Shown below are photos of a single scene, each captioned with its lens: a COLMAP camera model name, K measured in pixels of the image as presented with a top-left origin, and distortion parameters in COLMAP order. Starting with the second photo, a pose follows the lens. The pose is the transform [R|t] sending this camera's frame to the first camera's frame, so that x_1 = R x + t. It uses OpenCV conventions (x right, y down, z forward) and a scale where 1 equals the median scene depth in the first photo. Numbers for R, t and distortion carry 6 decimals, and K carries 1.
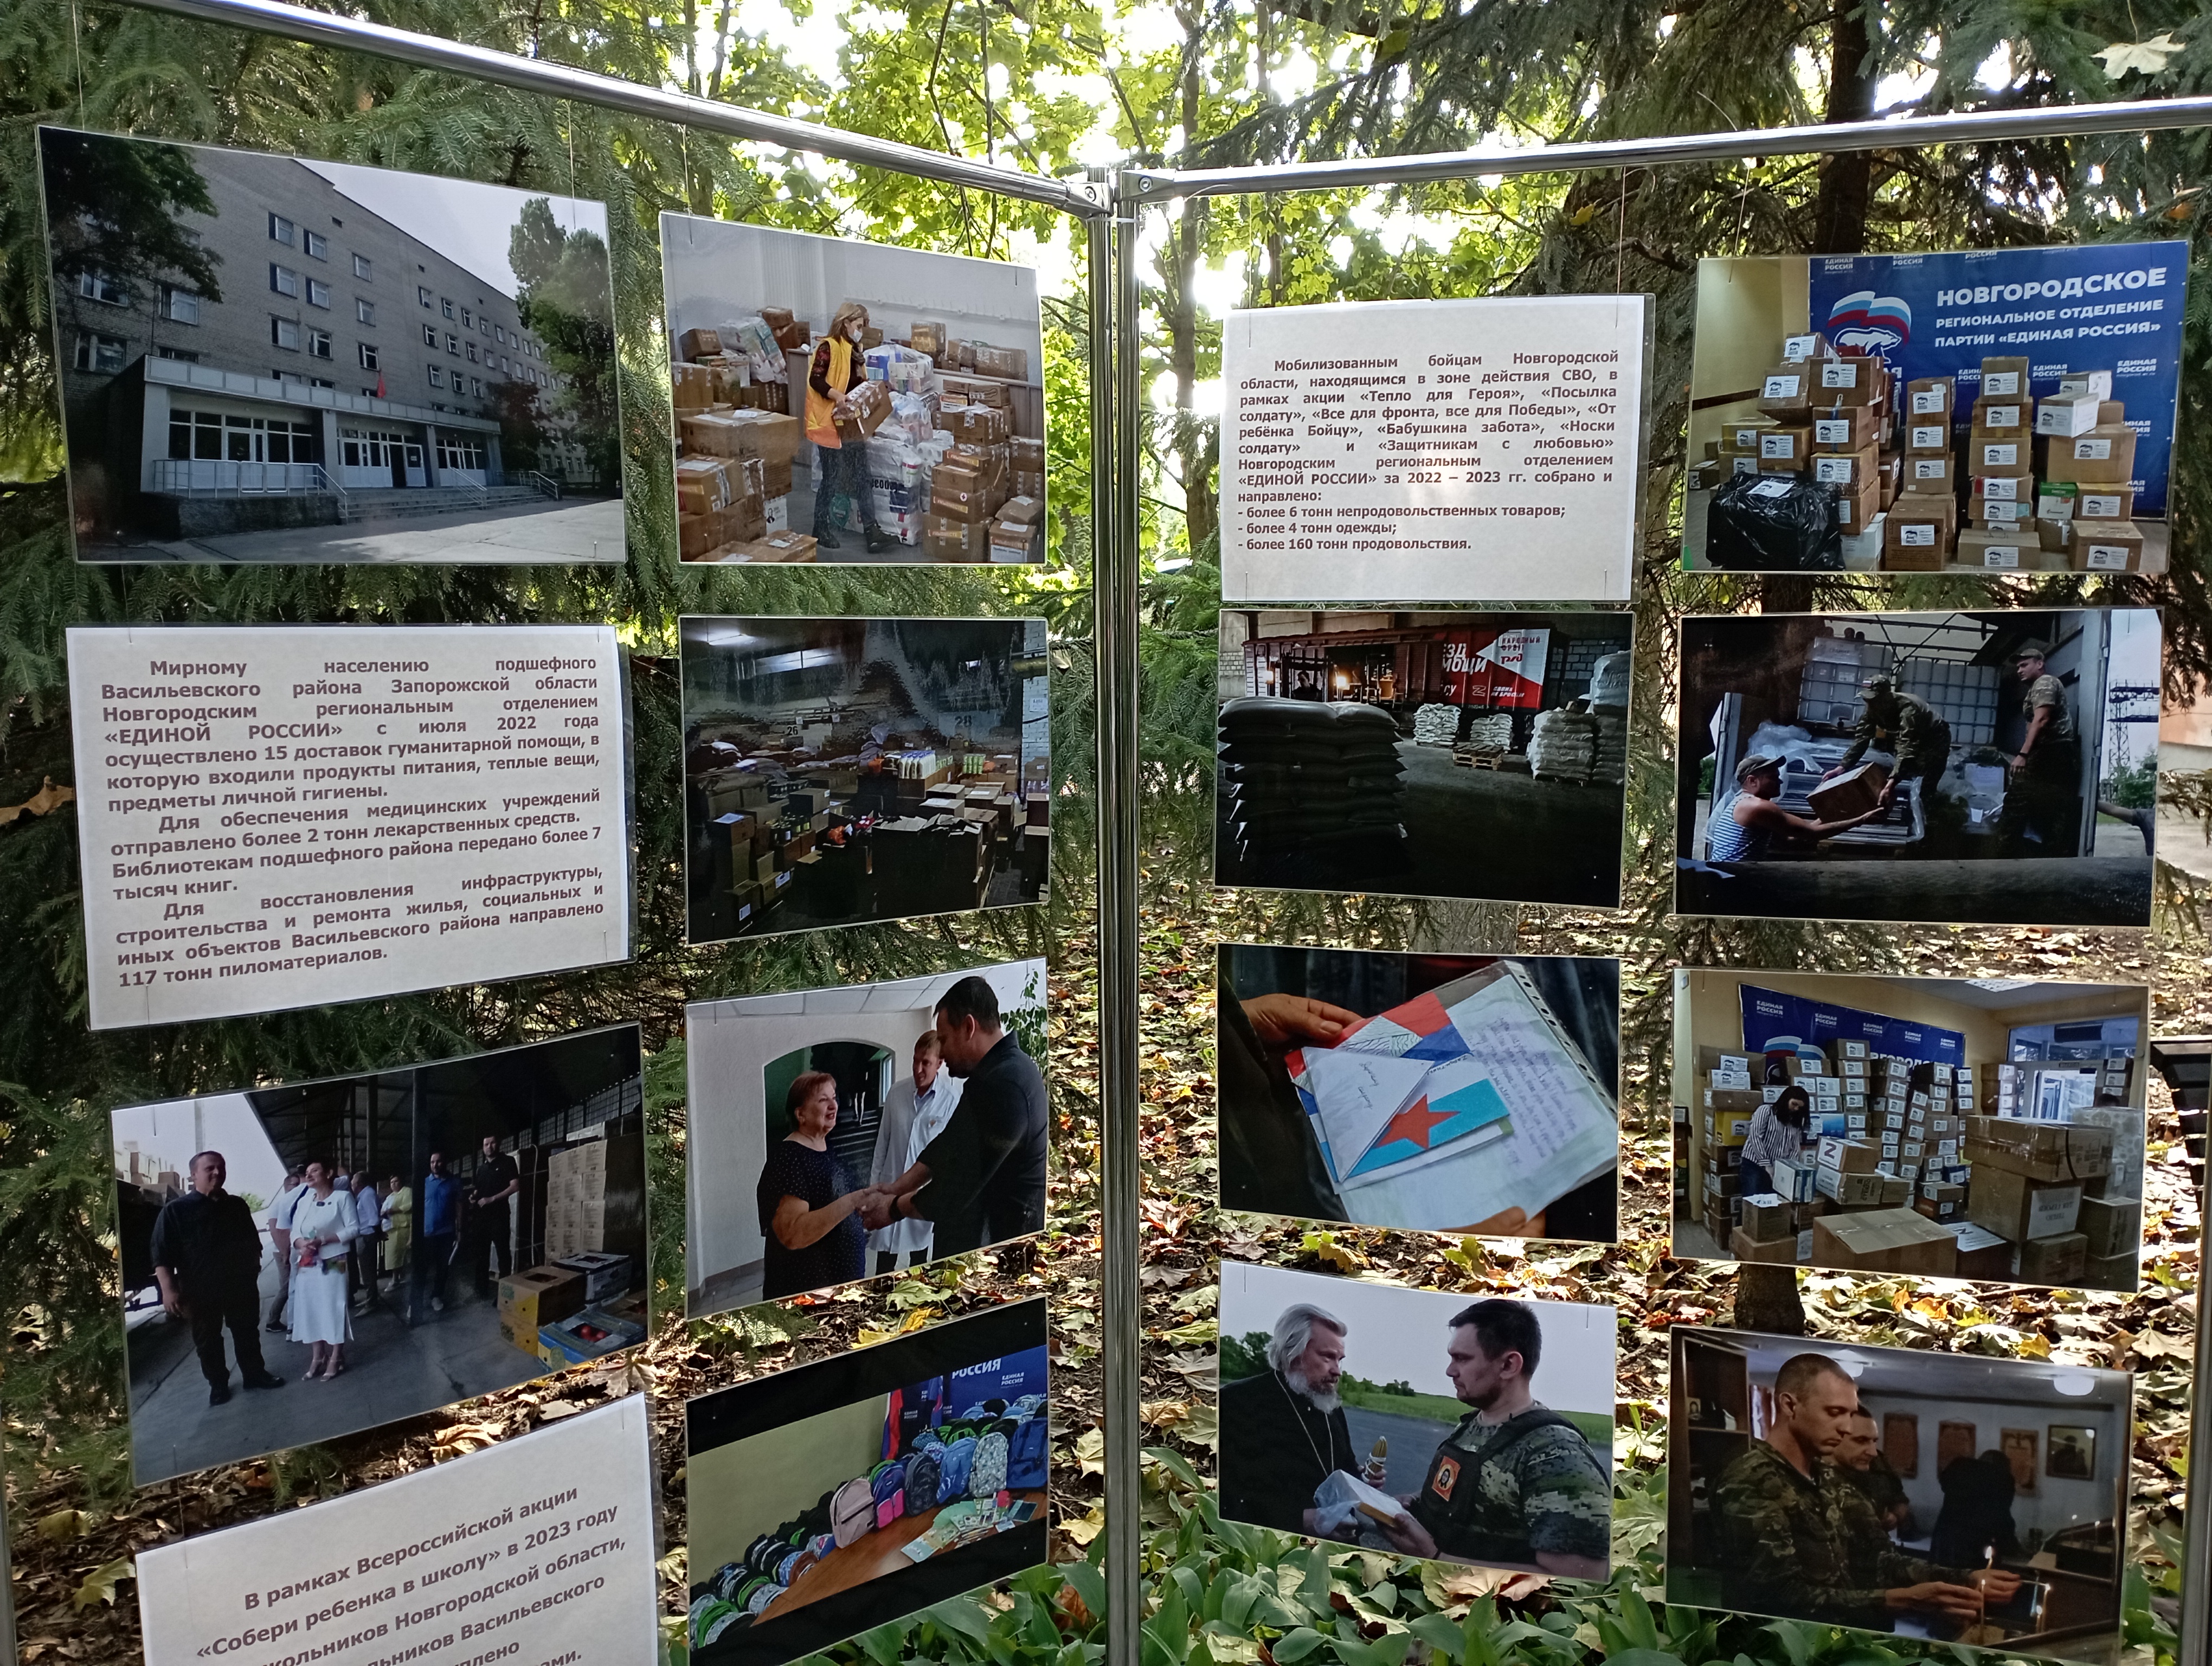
lens RADIAL K [[1794.2, 0, 1096.4], [0, 1794.2, 833.4], [0, 0, 1]] dist [0.093864, -0.103602]
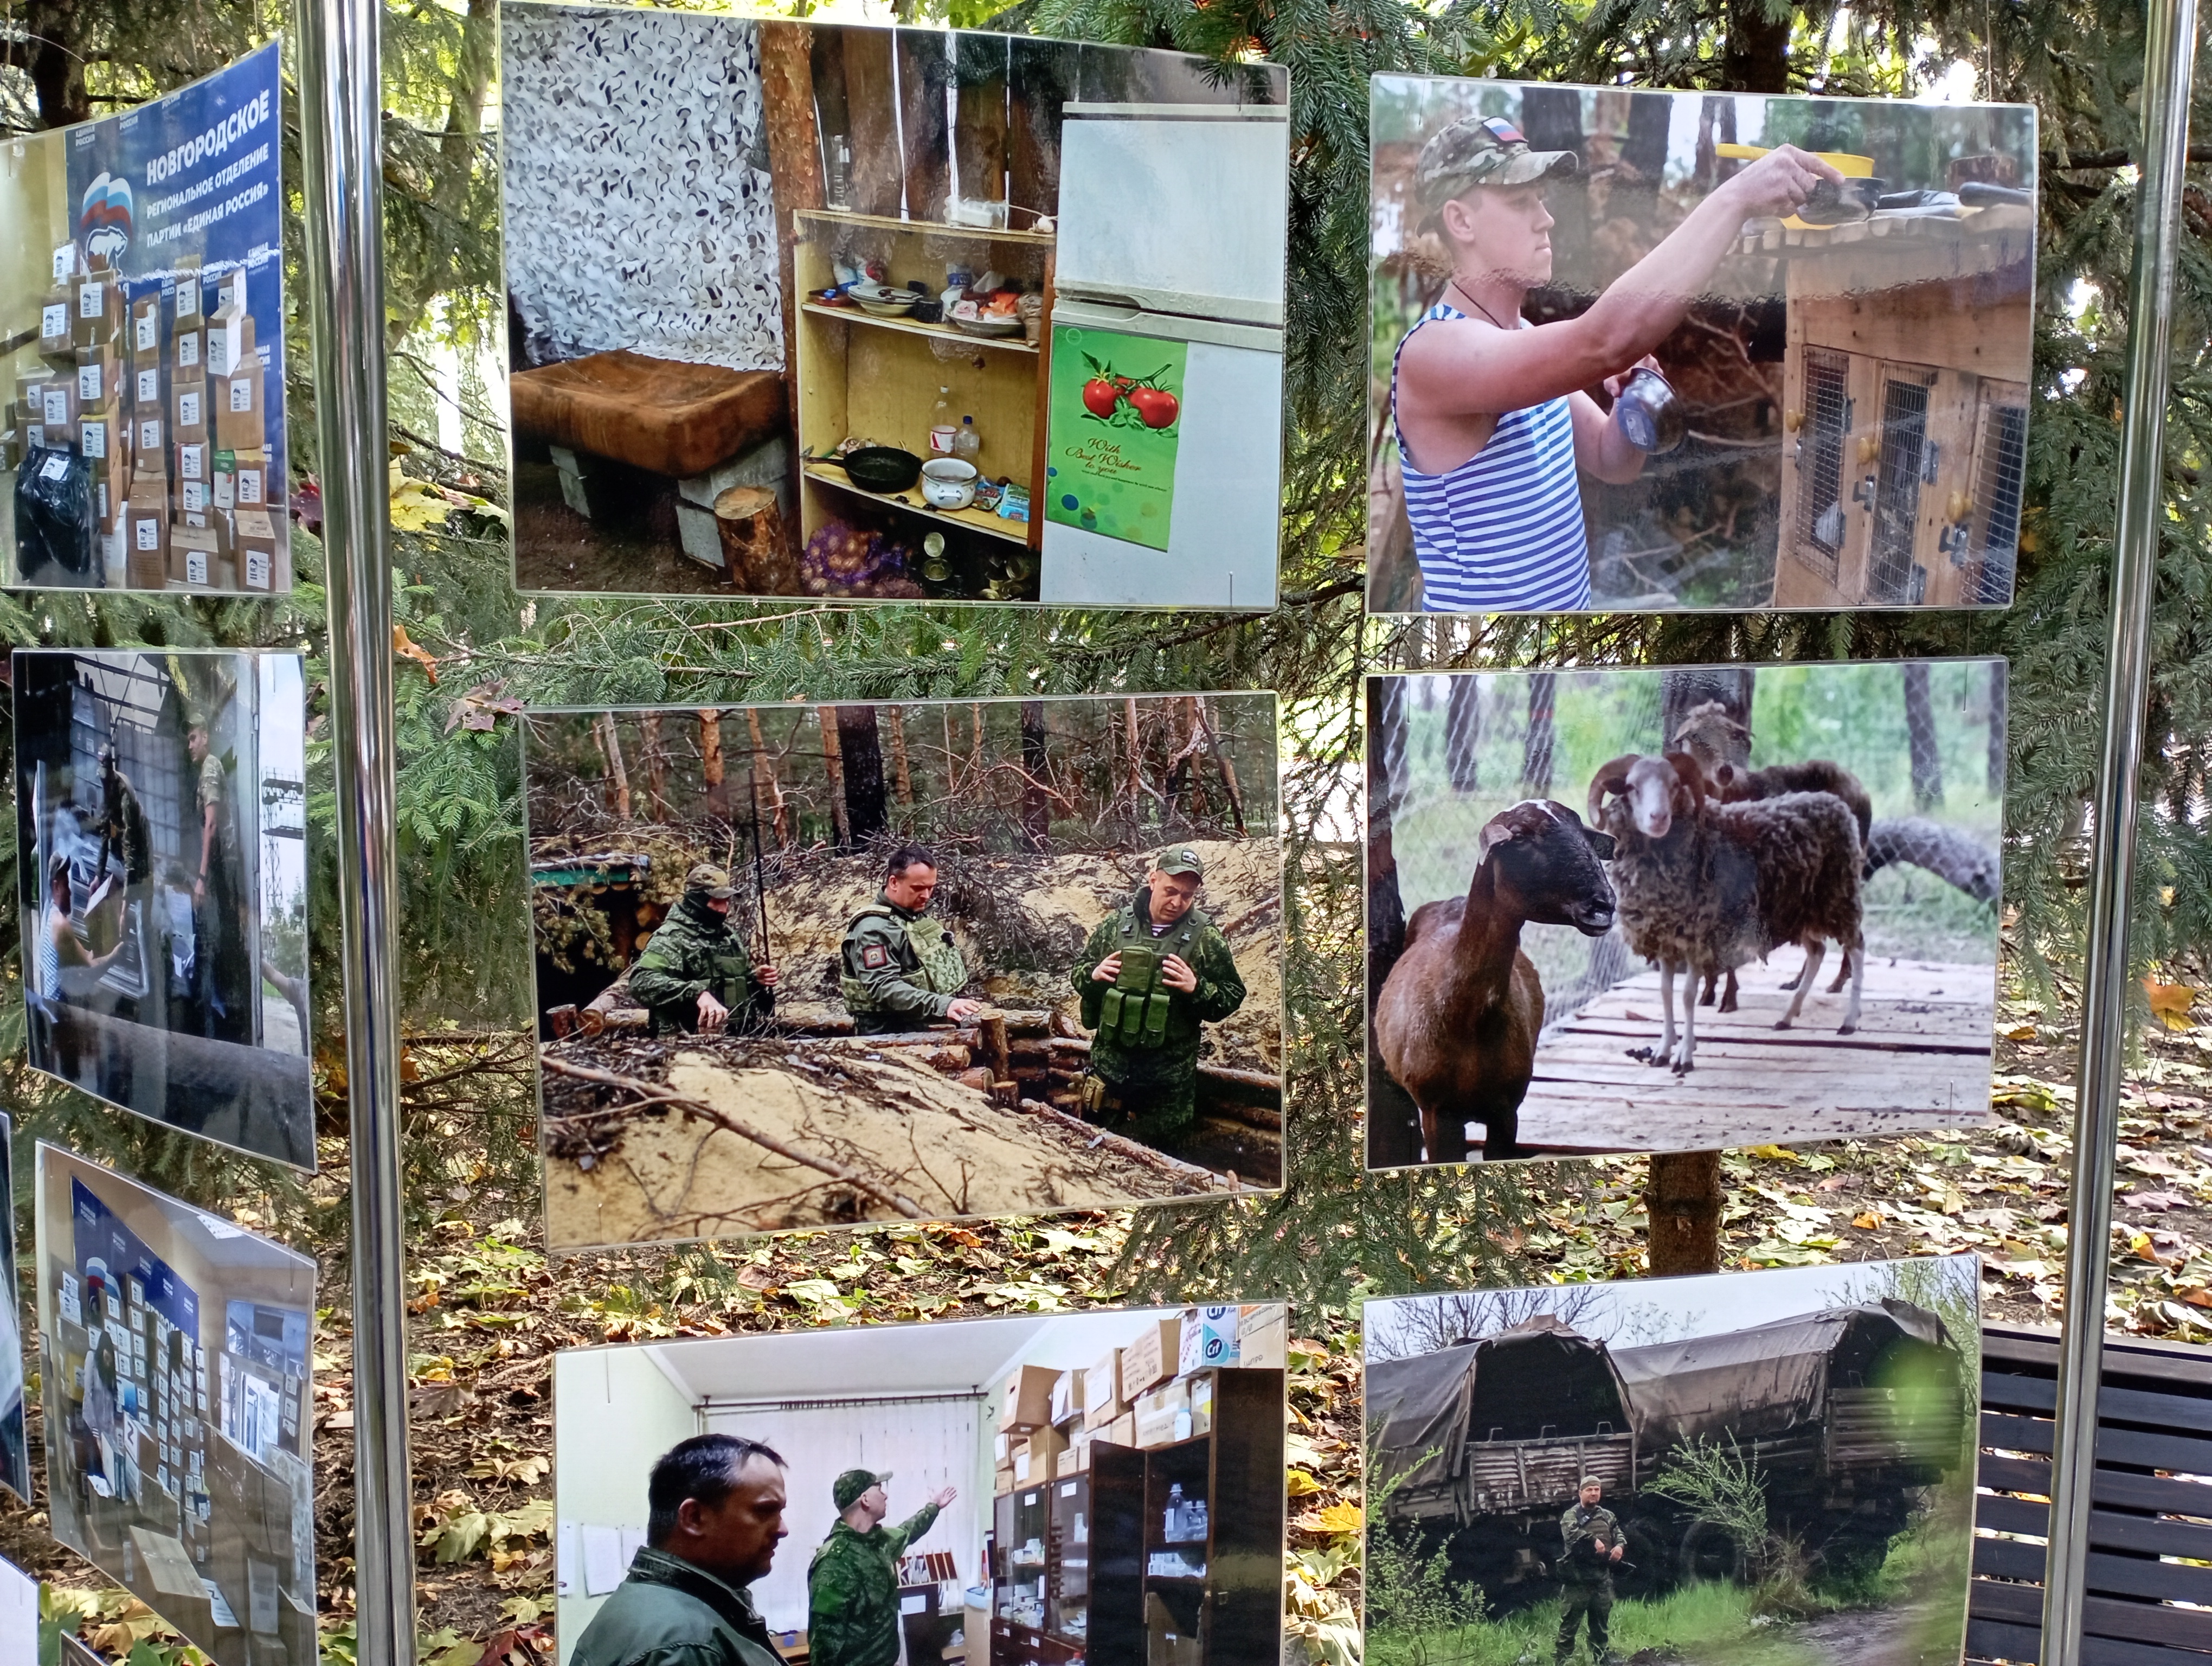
lens RADIAL K [[1794.2, 0, 1108.6], [0, 1794.2, 832.2], [0, 0, 1]] dist [0.093864, -0.103602]
pose [[0.897930, 0.057253, -0.436399, 1.065590], [-0.058462, 0.998233, 0.010670, -0.083887], [0.436238, 0.015932, 0.899690, 0.561092]]
